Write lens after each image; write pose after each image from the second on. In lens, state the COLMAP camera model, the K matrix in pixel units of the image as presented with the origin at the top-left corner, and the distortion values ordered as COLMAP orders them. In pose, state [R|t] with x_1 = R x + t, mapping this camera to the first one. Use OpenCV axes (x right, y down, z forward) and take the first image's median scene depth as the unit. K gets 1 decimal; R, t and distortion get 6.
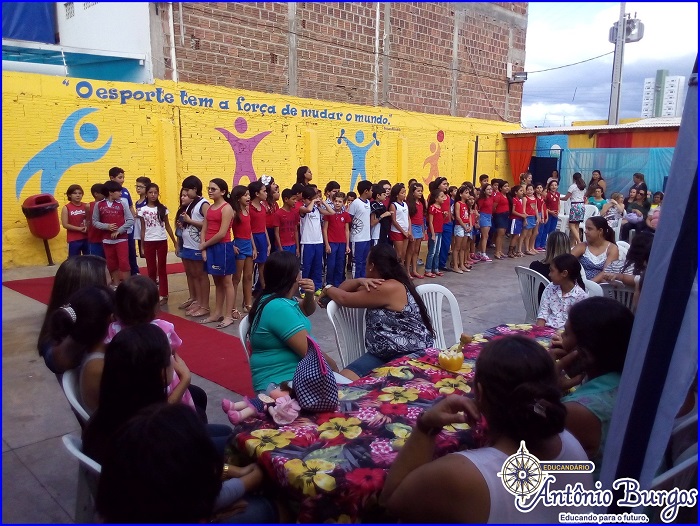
lens RADIAL K [[555.7, 0, 351.3], [0, 555.7, 273.2], [0, 0, 1]] dist [0.073870, -0.118853]
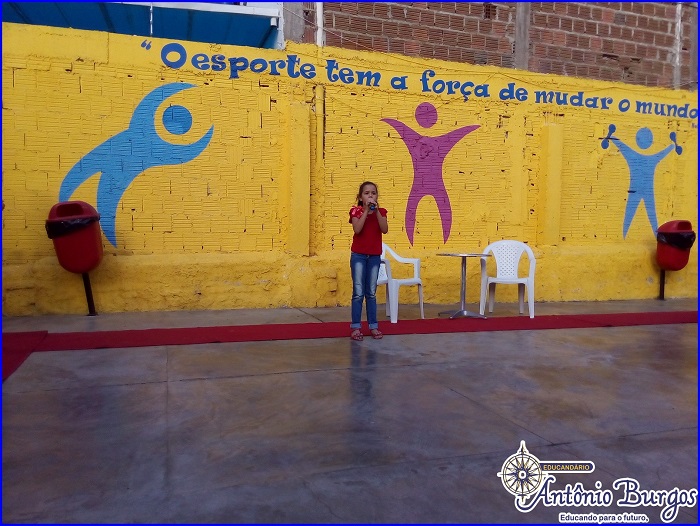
lens RADIAL K [[555.7, 0, 351.3], [0, 555.7, 273.2], [0, 0, 1]] dist [0.073870, -0.118853]
pose [[0.888636, 0.028958, -0.457698, 0.019828], [-0.088455, 0.990088, -0.109097, -0.014078], [0.450001, 0.137433, 0.882389, 0.444675]]
